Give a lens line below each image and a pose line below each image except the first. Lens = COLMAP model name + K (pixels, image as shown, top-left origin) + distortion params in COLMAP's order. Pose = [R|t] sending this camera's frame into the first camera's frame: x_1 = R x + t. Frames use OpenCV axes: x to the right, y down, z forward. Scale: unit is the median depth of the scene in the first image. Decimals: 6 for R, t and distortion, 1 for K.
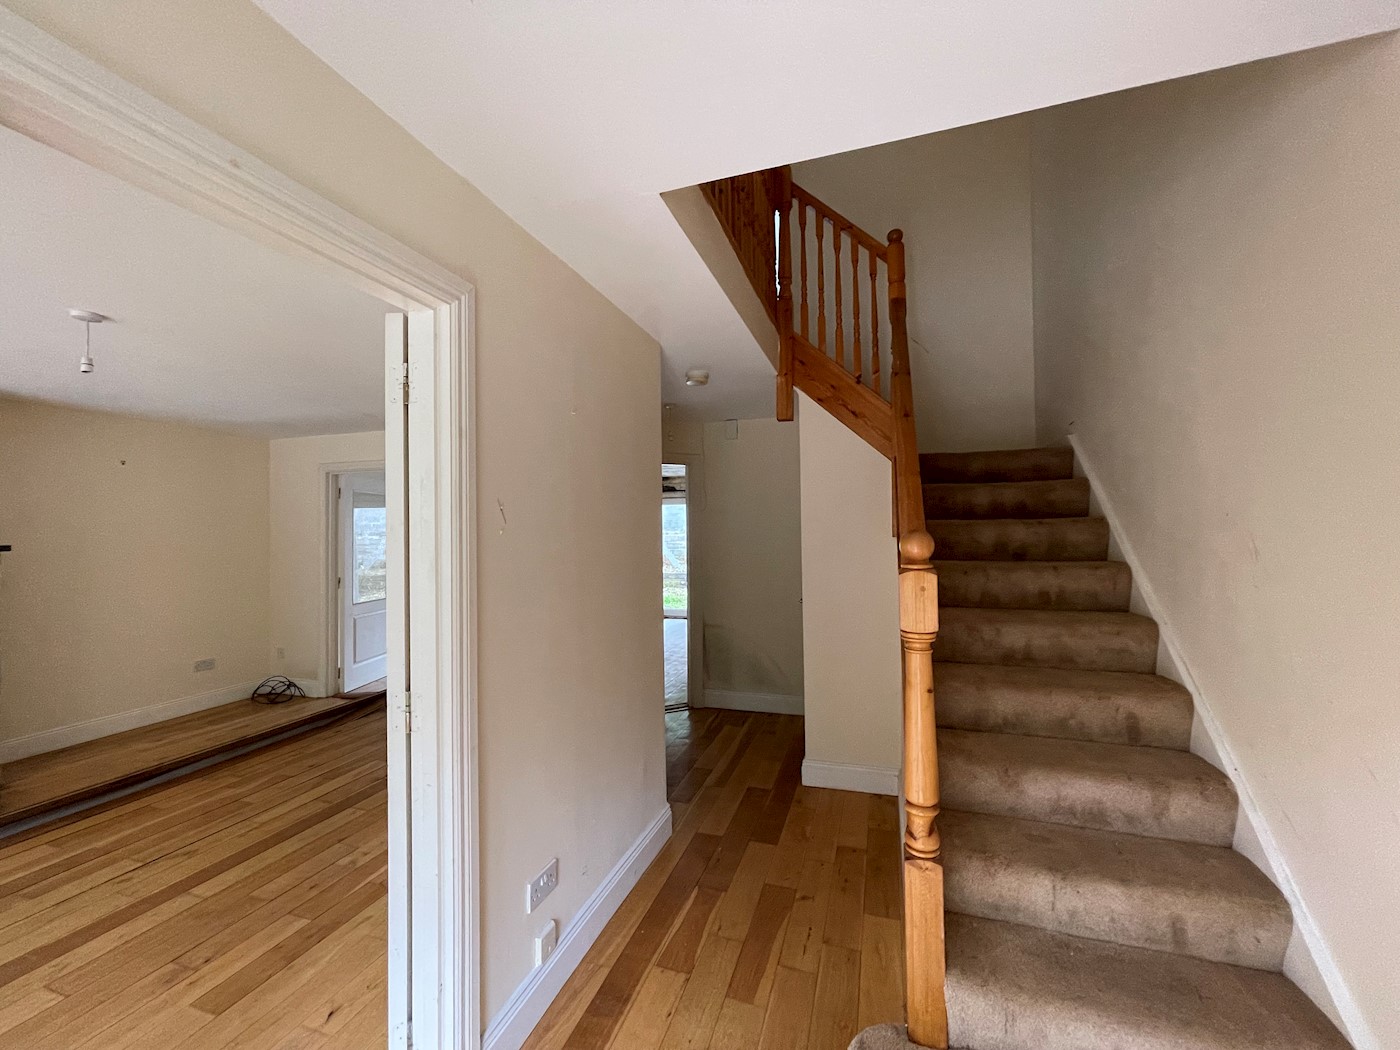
lens RADIAL K [[565.3, 0, 701.1], [0, 565.3, 524.7], [0, 0, 1]] dist [-0.003236, -0.000057]
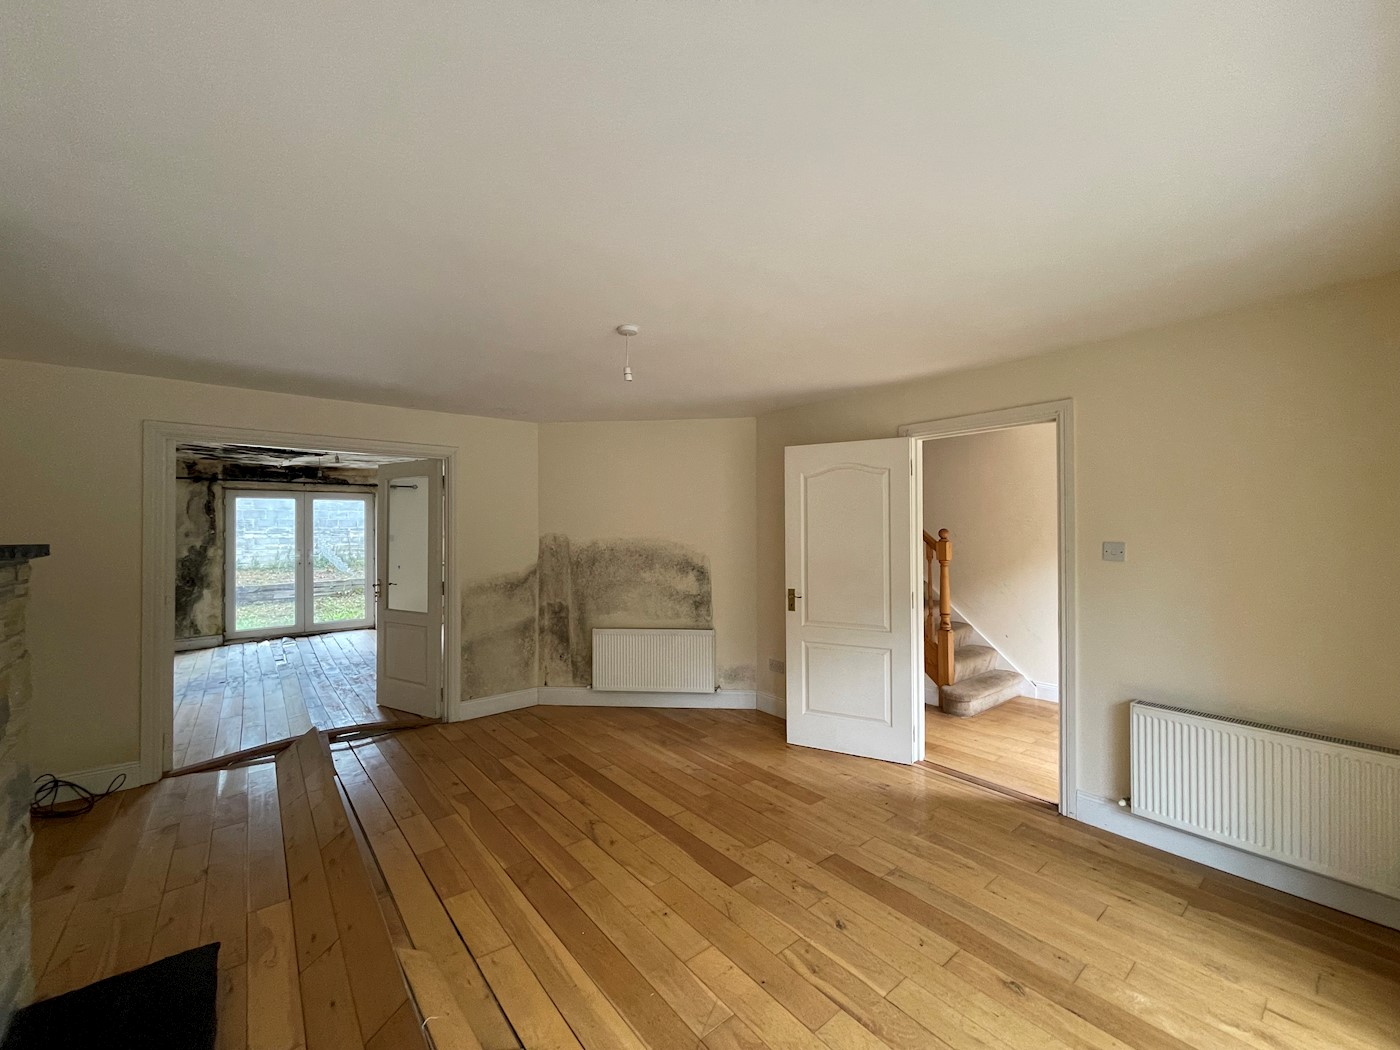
lens RADIAL K [[565.3, 0, 702.4], [0, 565.3, 527.8], [0, 0, 1]] dist [-0.003236, -0.000057]
pose [[0.543249, 0.012877, 0.839473, -1.699433], [-0.013449, 0.999888, -0.006634, 0.019671], [-0.839464, -0.007686, 0.543361, 0.233734]]
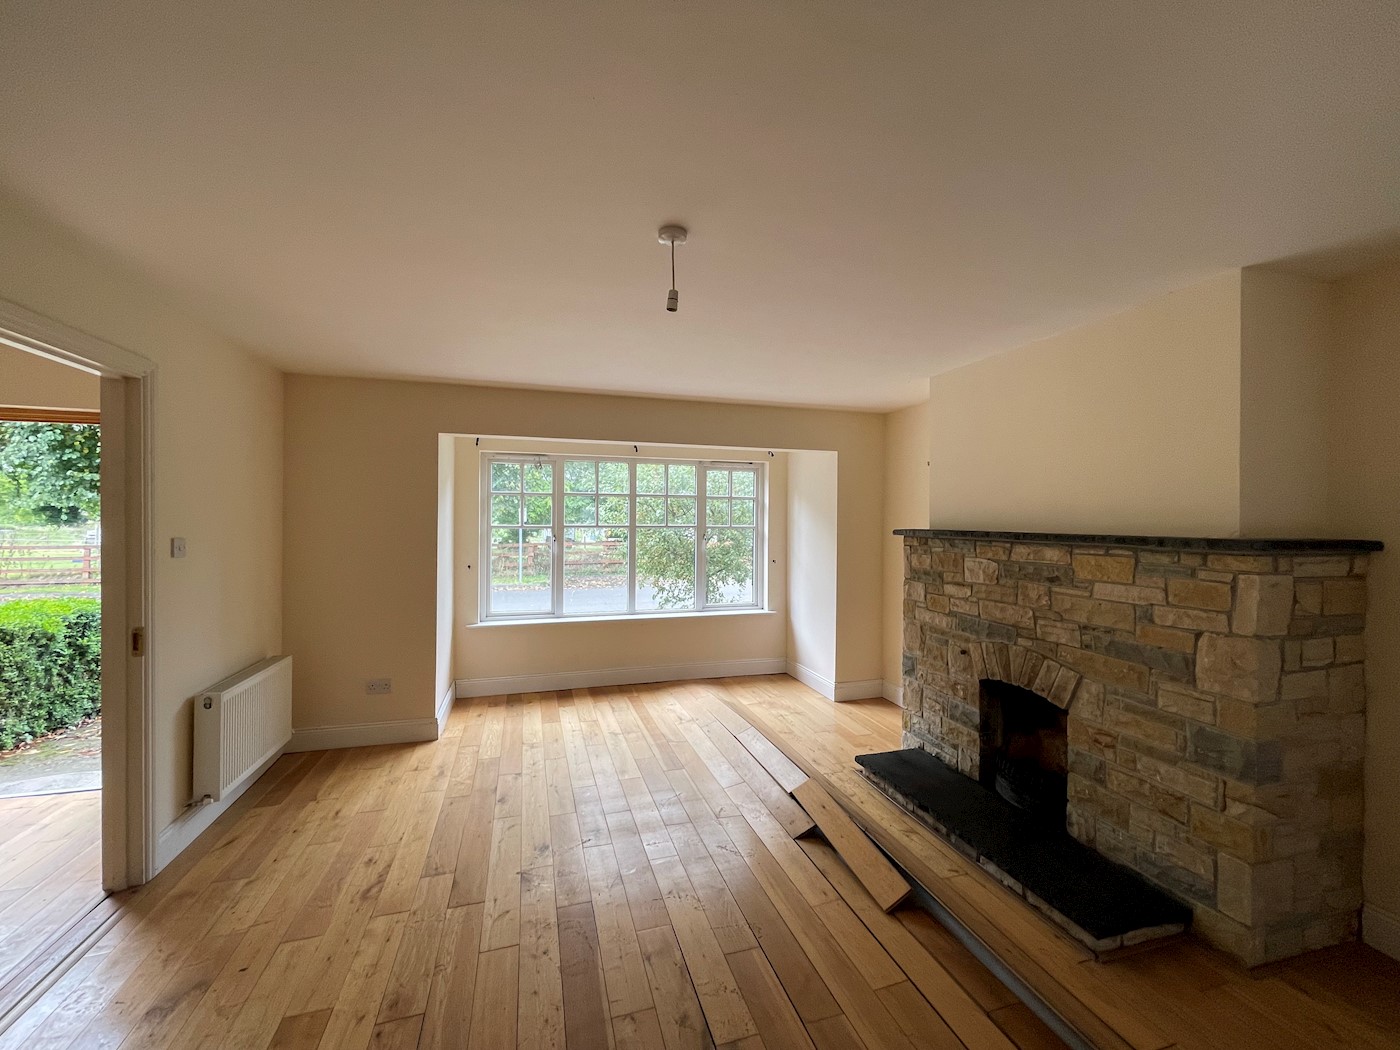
lens RADIAL K [[565.3, 0, 700.5], [0, 565.3, 523.1], [0, 0, 1]] dist [-0.003236, -0.000057]
pose [[-0.822568, 0.009812, -0.568582, -0.594442], [0.014628, 0.999885, -0.003908, 0.021543], [0.568478, -0.011532, -0.822618, 1.453490]]
